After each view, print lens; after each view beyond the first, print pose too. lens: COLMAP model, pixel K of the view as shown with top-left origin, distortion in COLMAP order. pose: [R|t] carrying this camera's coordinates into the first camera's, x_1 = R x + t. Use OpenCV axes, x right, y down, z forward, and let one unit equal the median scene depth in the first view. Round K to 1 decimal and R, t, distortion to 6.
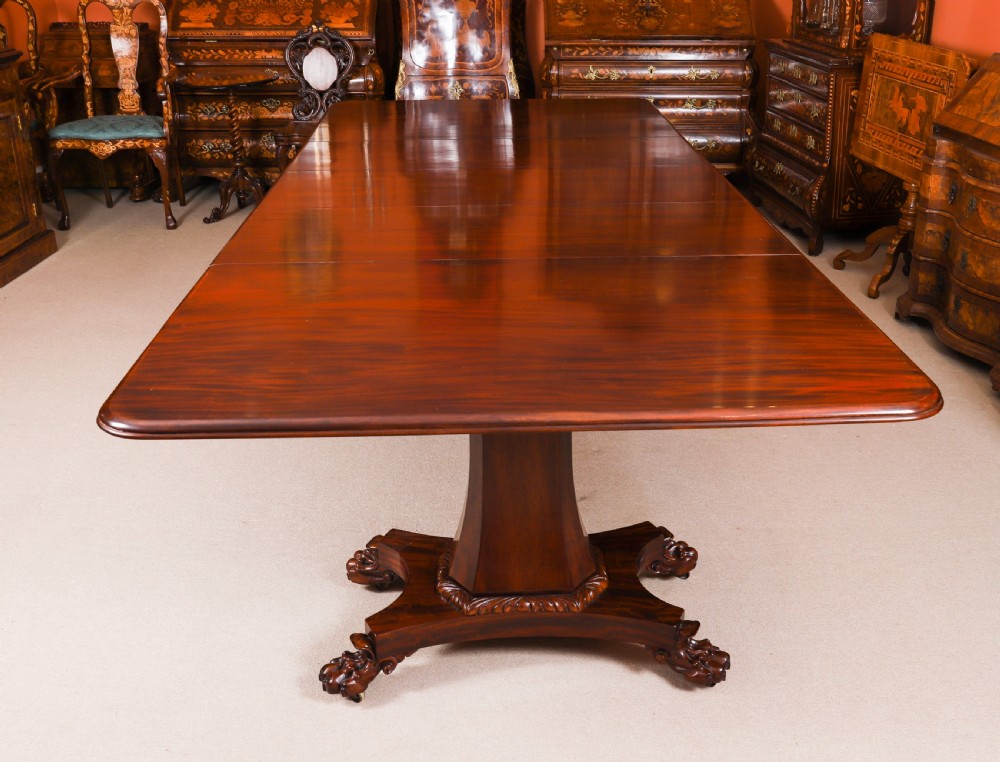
lens RADIAL K [[1074.0, 0, 562.3], [0, 1074.0, 367.1], [0, 0, 1]] dist [-0.073296, 0.056369]
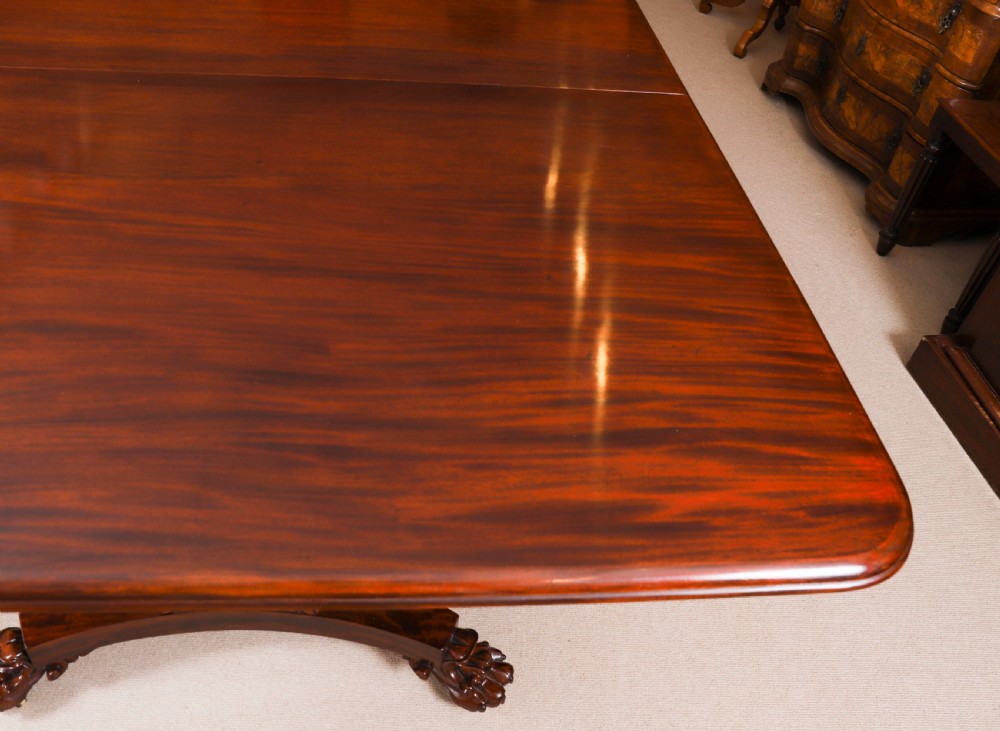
lens RADIAL K [[879.1, 0, 456.3], [0, 879.1, 331.1], [0, 0, 1]] dist [-0.103405, 0.070792]
pose [[0.996838, 0.063569, 0.047675, 0.030286], [-0.076148, 0.935661, 0.344587, -0.070018], [-0.022702, -0.347128, 0.937543, 0.213352]]
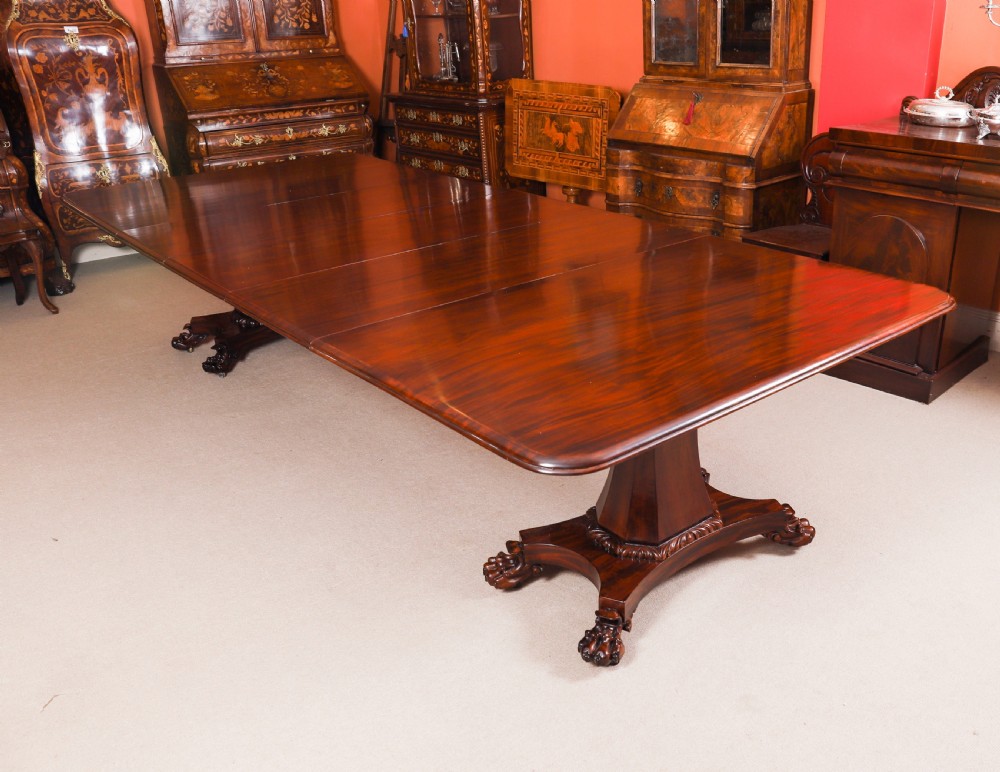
lens RADIAL K [[893.7, 0, 604.0], [0, 893.7, 387.0], [0, 0, 1]] dist [-0.118284, 0.091550]
pose [[0.785962, -0.260634, 0.560654, -0.275768], [0.248433, 0.963510, 0.099642, -0.031756], [-0.566166, 0.060970, 0.822033, 0.080253]]
